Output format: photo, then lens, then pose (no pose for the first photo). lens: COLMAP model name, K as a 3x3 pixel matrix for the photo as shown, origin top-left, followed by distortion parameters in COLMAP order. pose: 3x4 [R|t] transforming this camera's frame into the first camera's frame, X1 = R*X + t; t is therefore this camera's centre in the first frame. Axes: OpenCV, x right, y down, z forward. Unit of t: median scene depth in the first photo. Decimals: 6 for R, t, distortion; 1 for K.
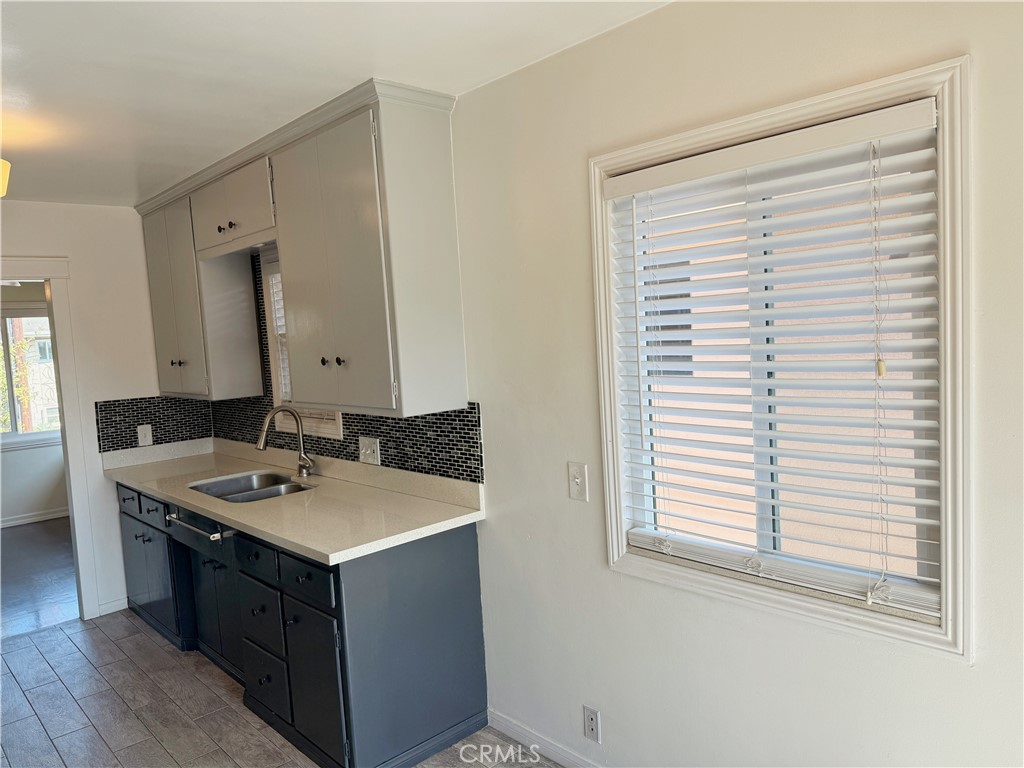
lens RADIAL K [[709.7, 0, 510.5], [0, 709.7, 386.9], [0, 0, 1]] dist [0.050712, -0.066877]
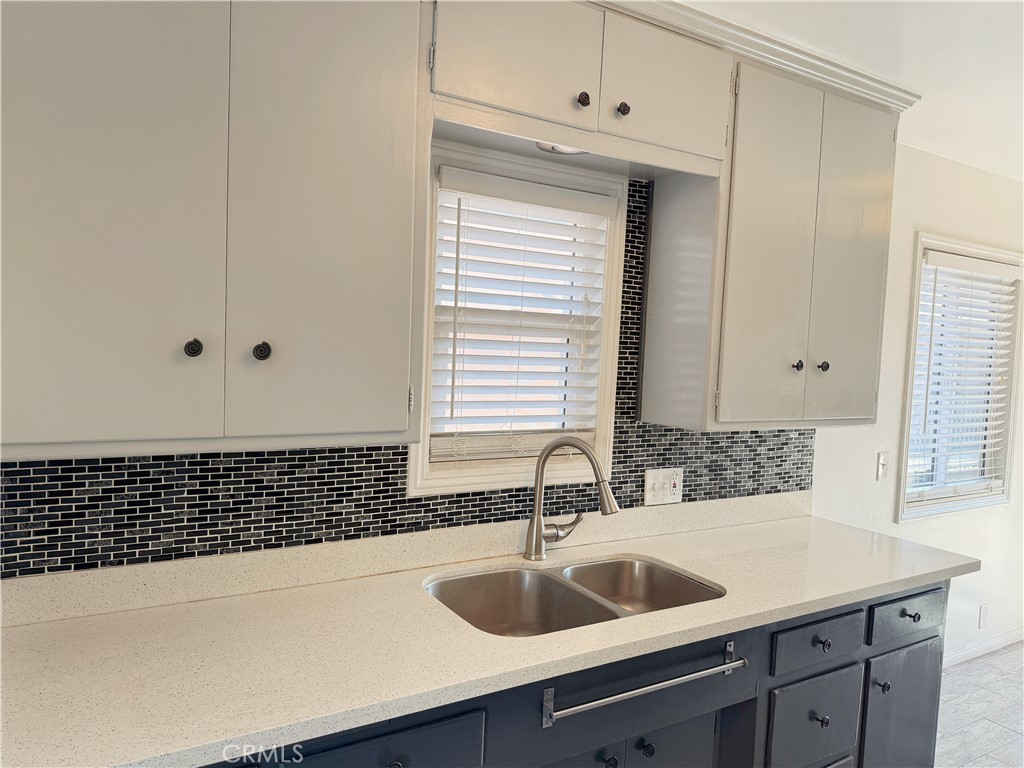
lens RADIAL K [[709.7, 0, 510.5], [0, 709.7, 391.9], [0, 0, 1]] dist [0.050712, -0.066877]
pose [[0.208761, -0.002328, 0.977964, -0.985510], [0.018771, 0.999822, -0.001627, -0.010736], [-0.977787, 0.018697, 0.208768, 1.029948]]
